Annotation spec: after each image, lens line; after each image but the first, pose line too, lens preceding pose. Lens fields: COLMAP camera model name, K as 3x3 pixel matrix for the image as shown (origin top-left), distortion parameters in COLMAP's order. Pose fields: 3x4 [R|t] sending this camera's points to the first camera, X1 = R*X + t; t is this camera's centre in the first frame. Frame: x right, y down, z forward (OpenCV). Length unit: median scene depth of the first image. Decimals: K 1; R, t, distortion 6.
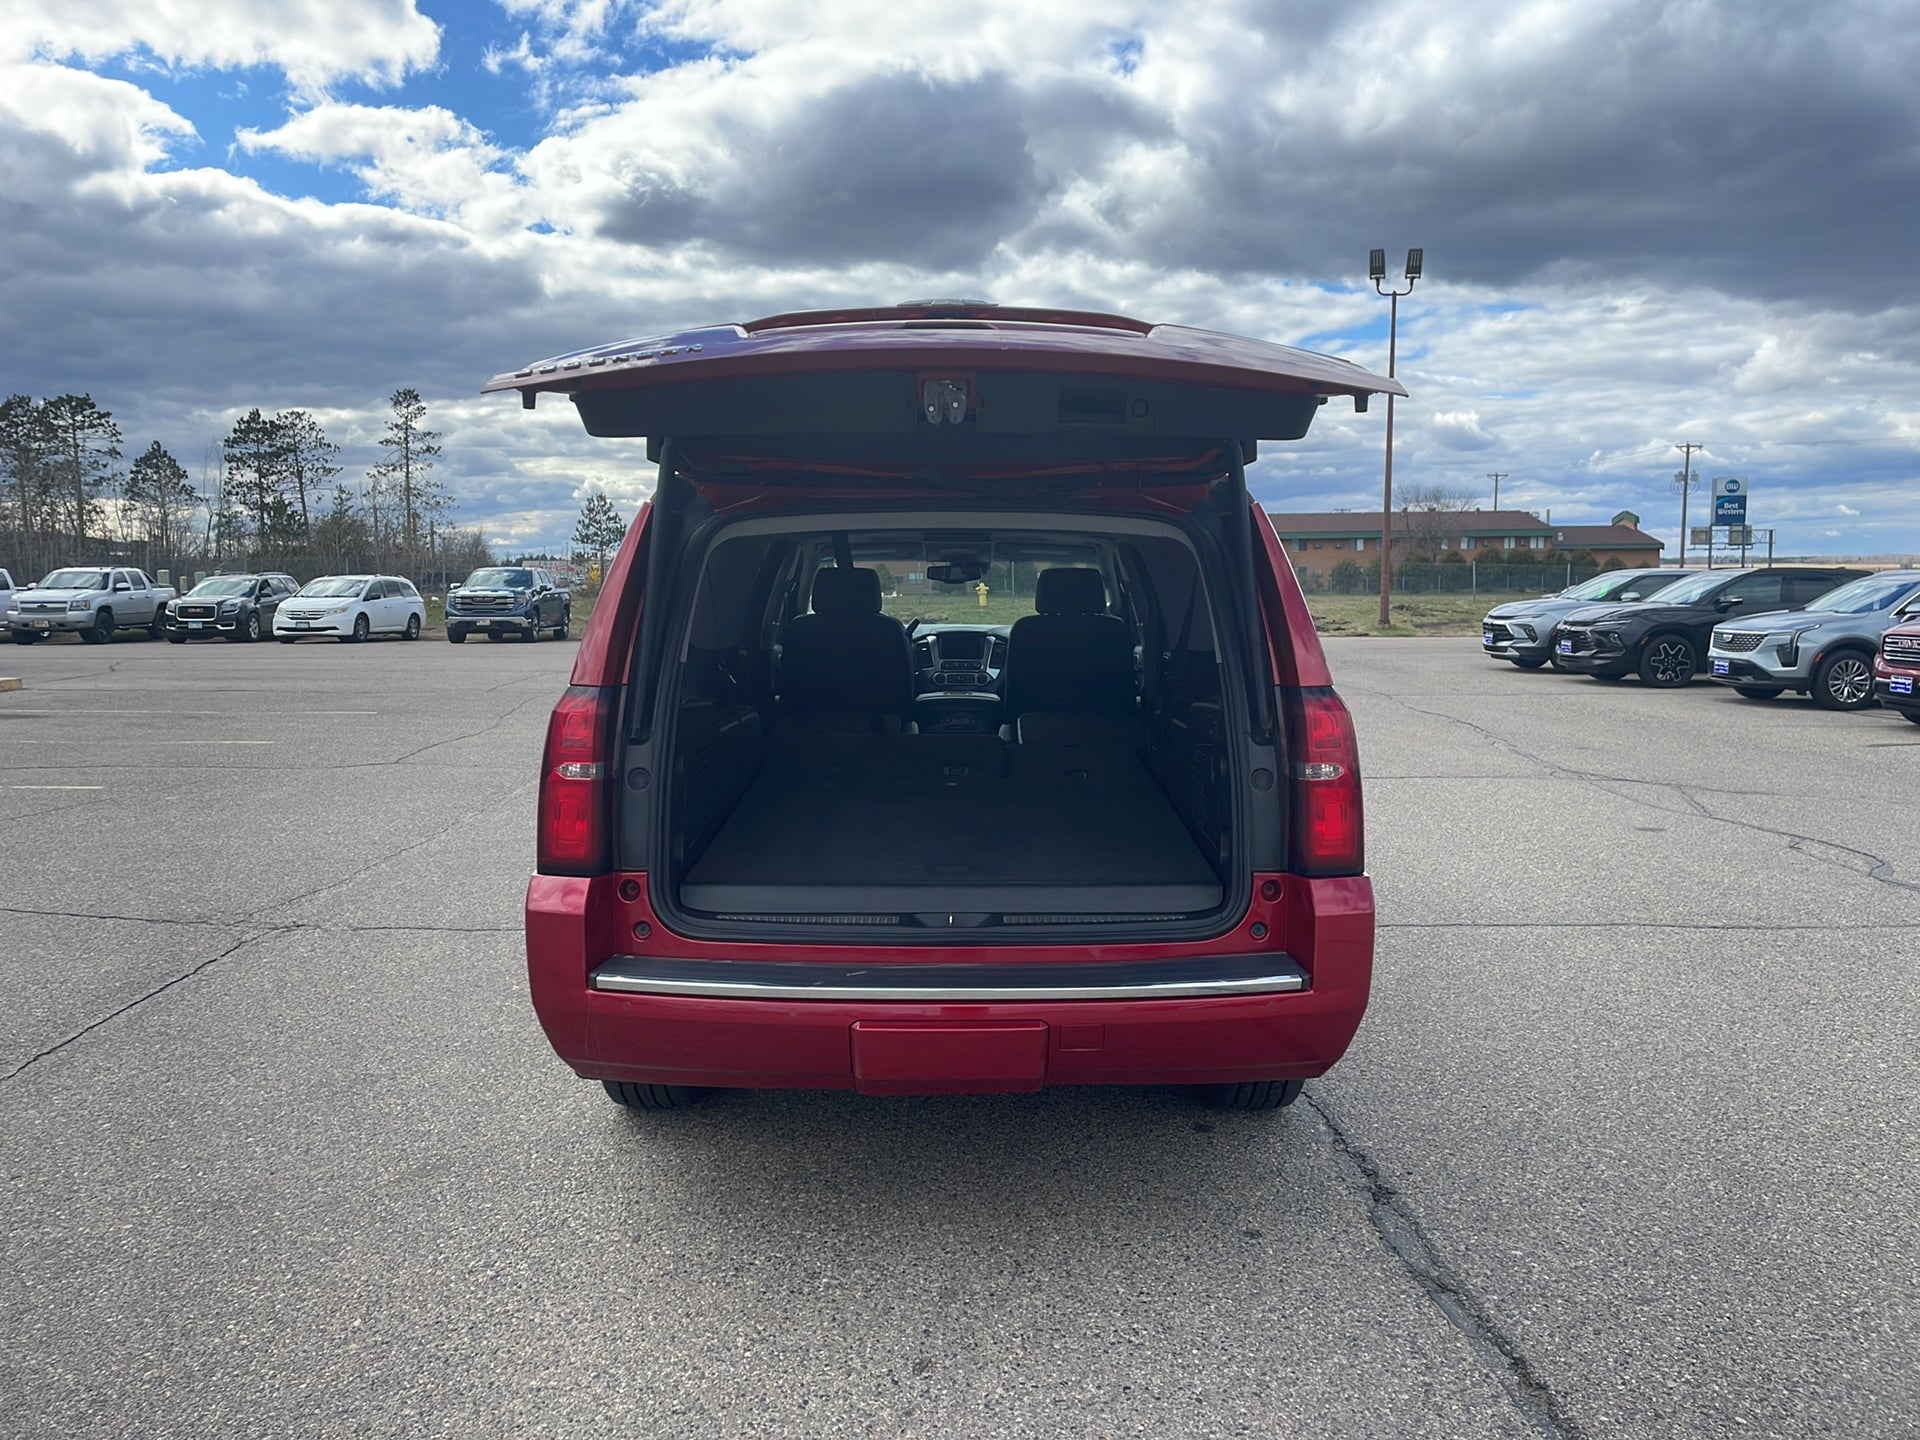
lens RADIAL K [[1431.3, 0, 978.5], [0, 1431.3, 709.1], [0, 0, 1]] dist [0.067358, -0.081287]
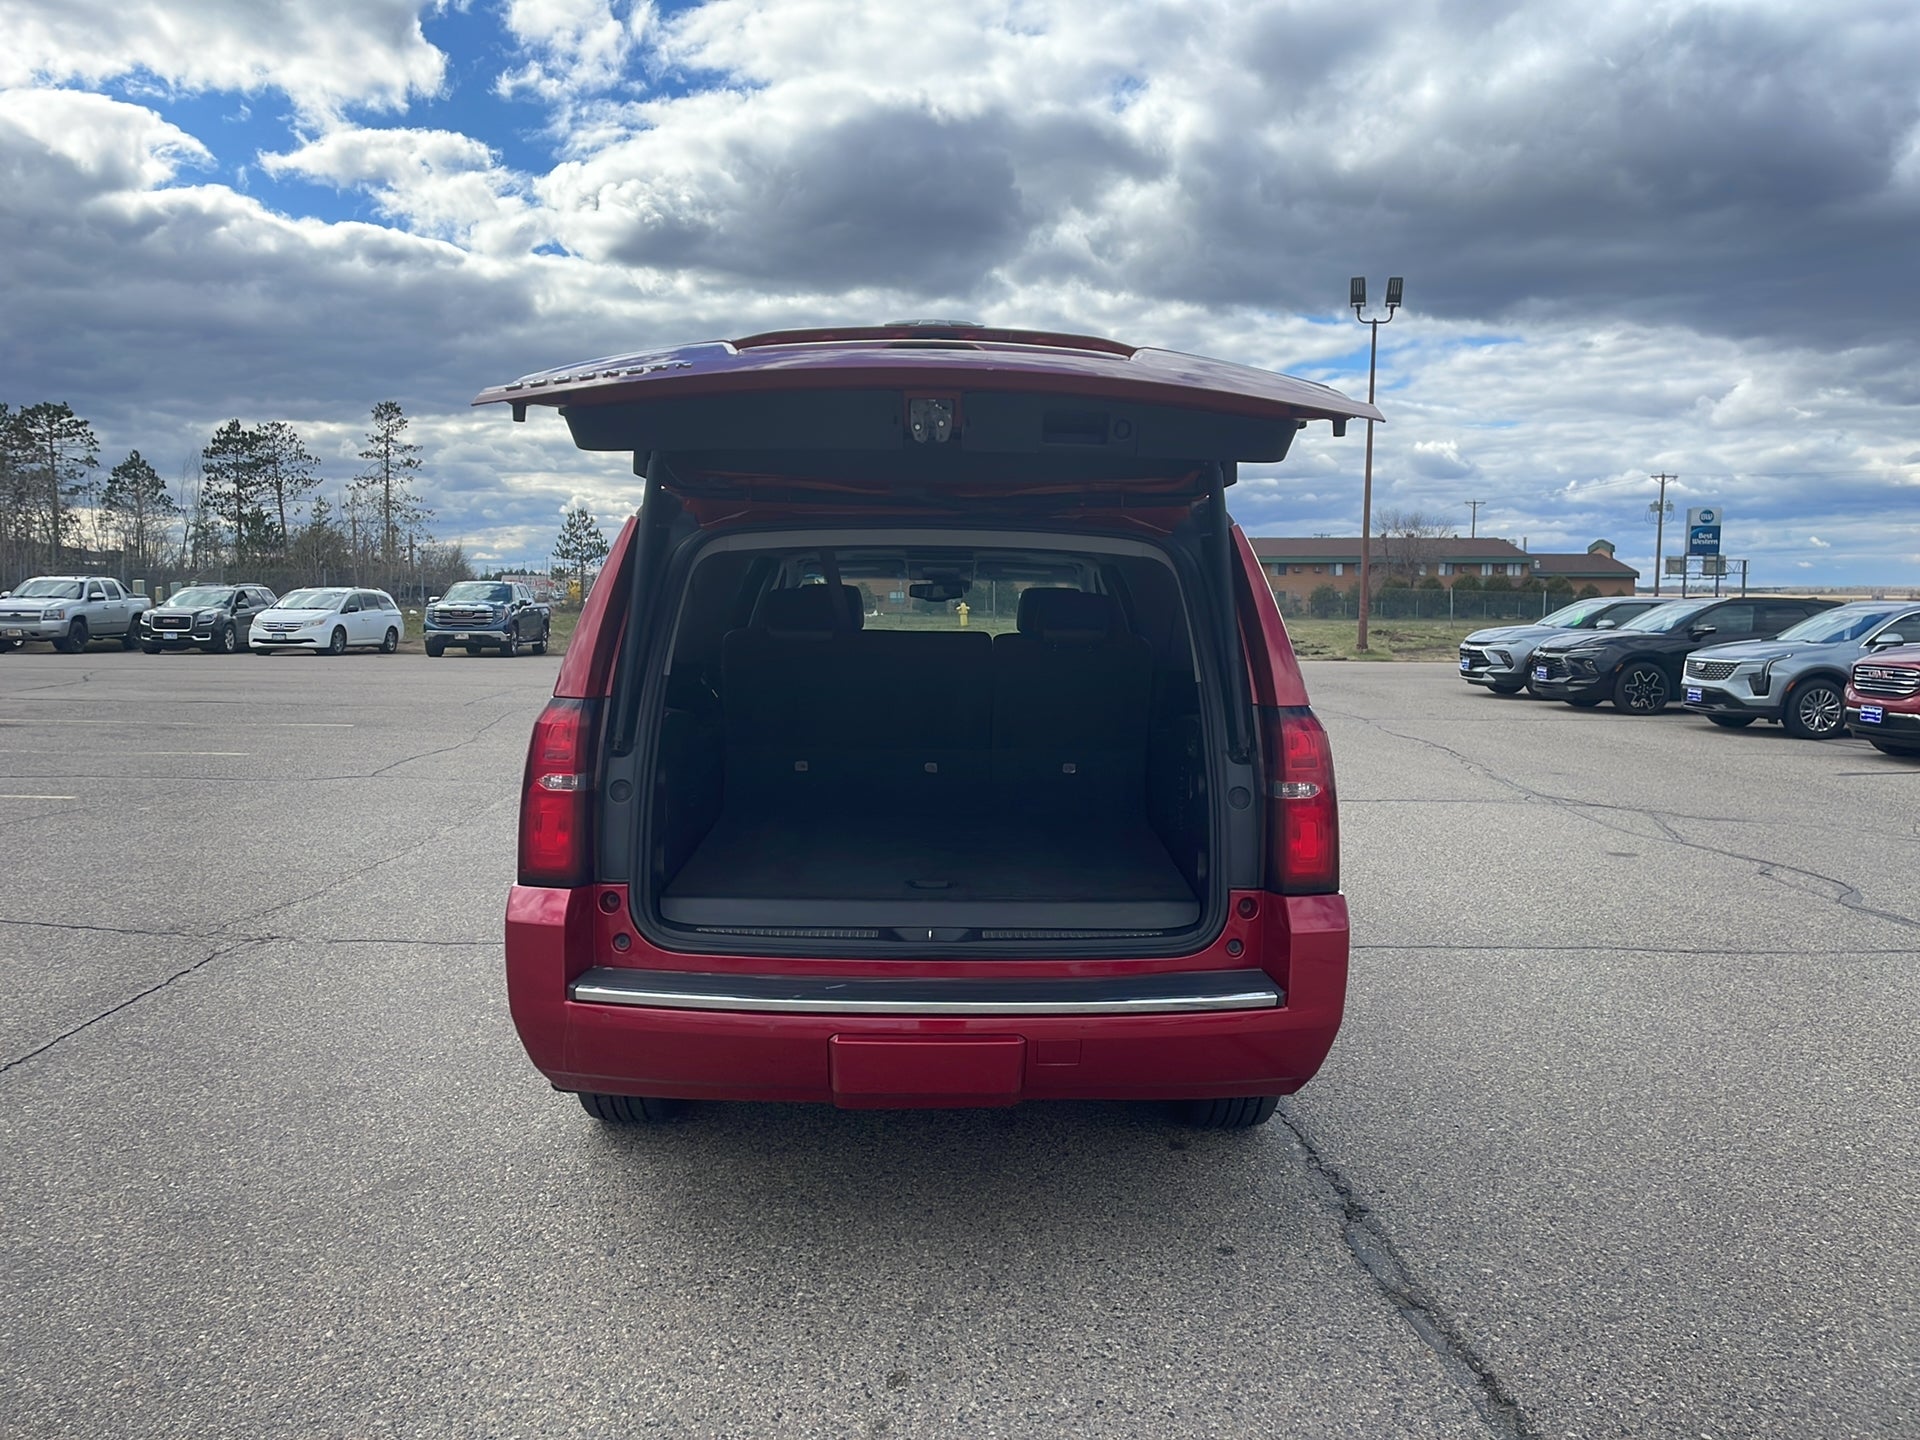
lens RADIAL K [[1431.3, 0, 978.0], [0, 1431.3, 708.4], [0, 0, 1]] dist [0.067358, -0.081287]
pose [[0.999840, 0.011264, 0.013902, -0.001099], [-0.011061, 0.999833, -0.014564, 0.002308], [-0.014064, 0.014408, 0.999797, -0.007676]]
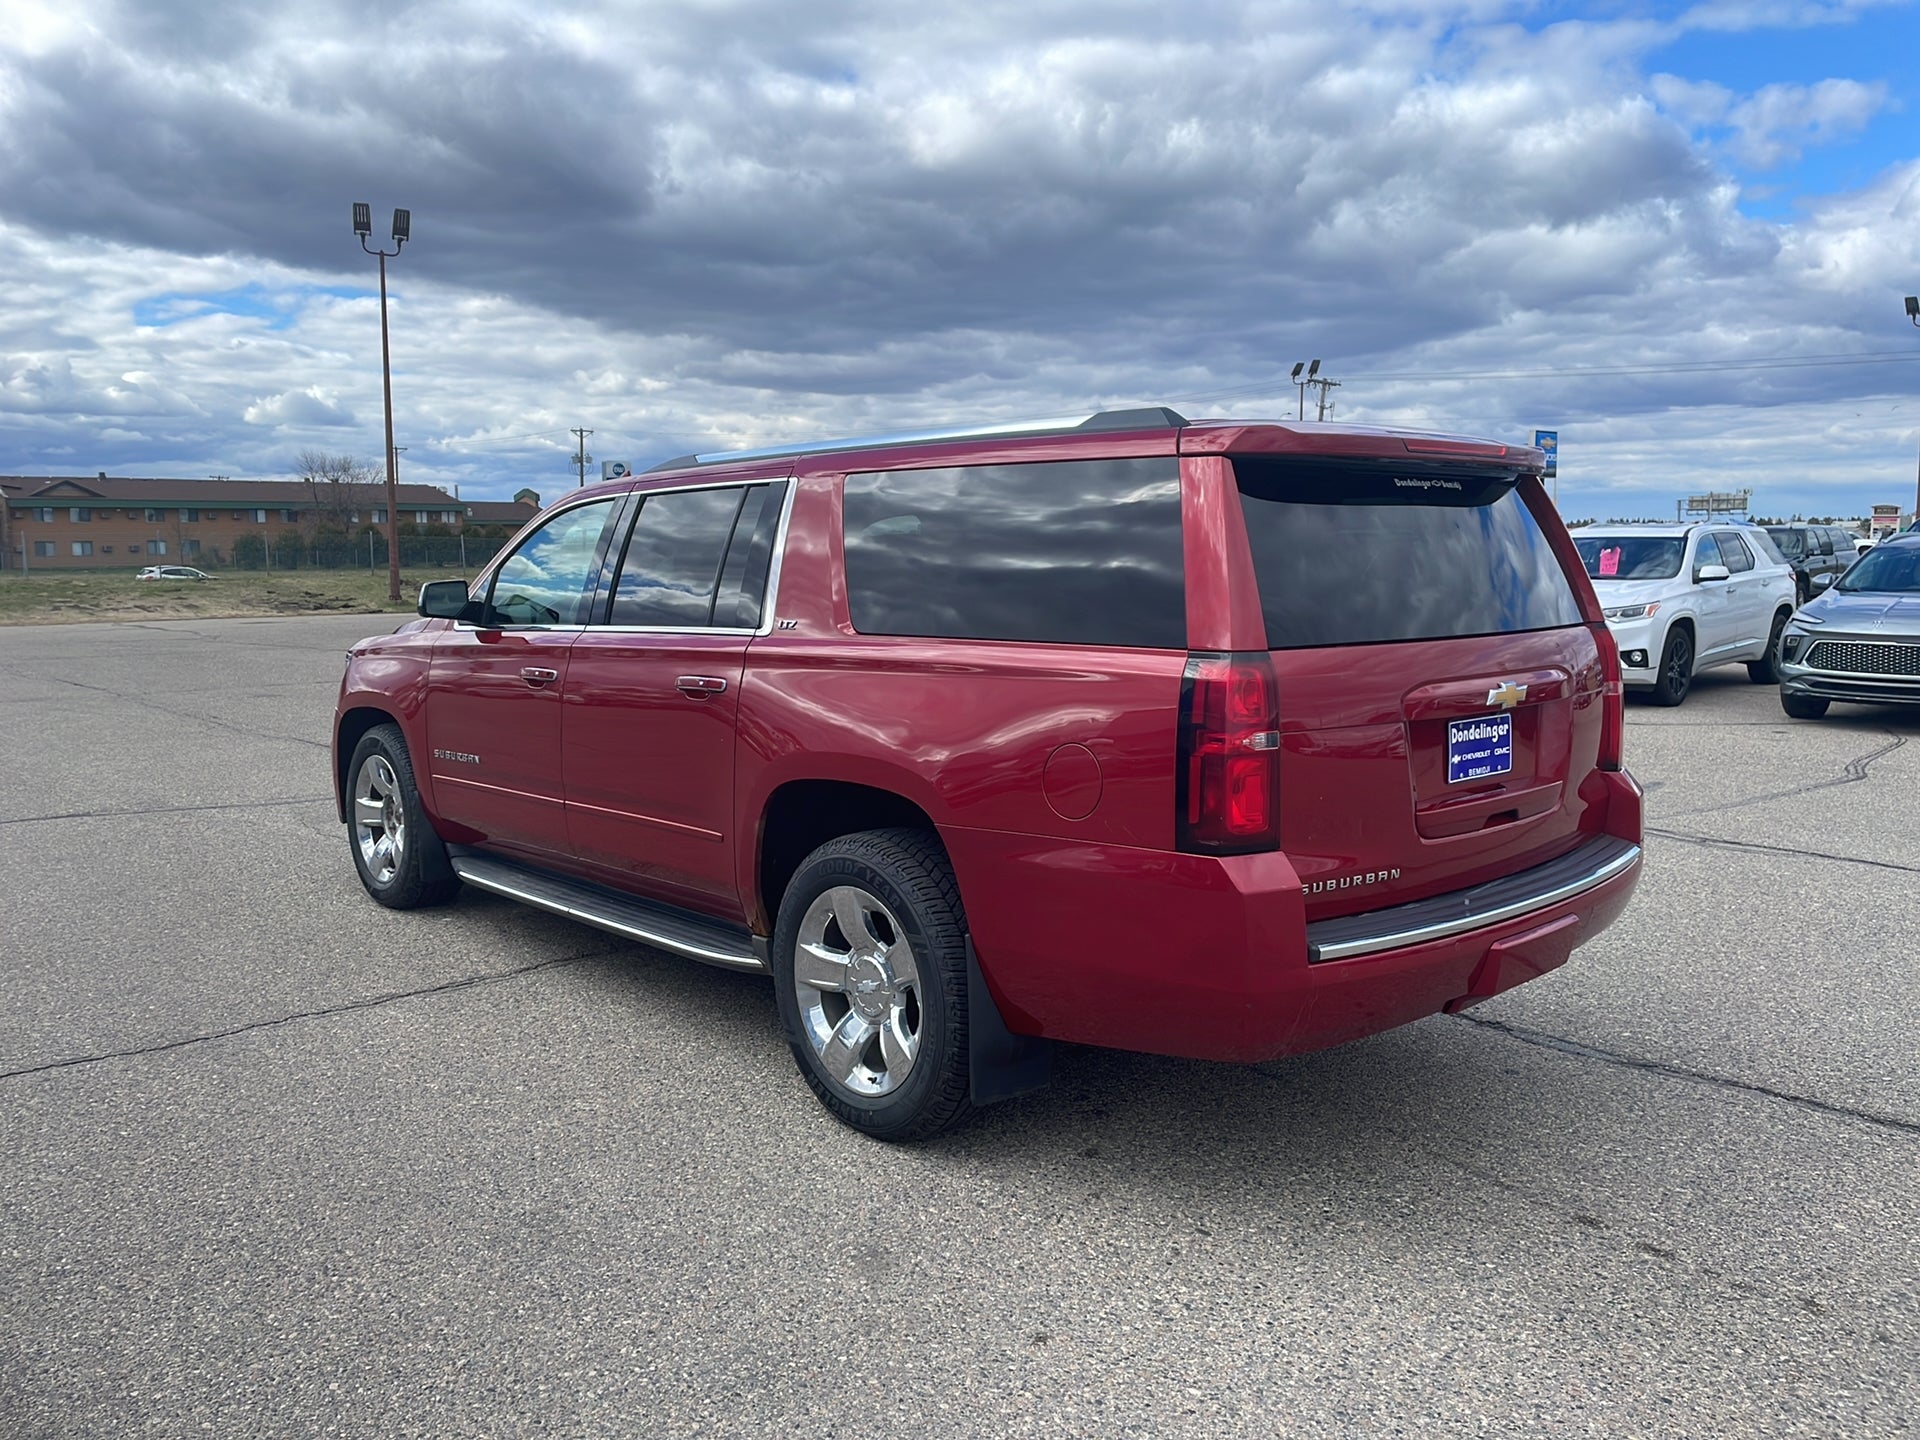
lens RADIAL K [[1431.3, 0, 961.6], [0, 1431.3, 719.6], [0, 0, 1]] dist [0.067358, -0.081287]
pose [[0.742917, -0.081116, 0.664451, -0.859705], [0.065036, 0.996681, 0.048957, -0.024144], [-0.666217, 0.006842, 0.745727, 0.352990]]
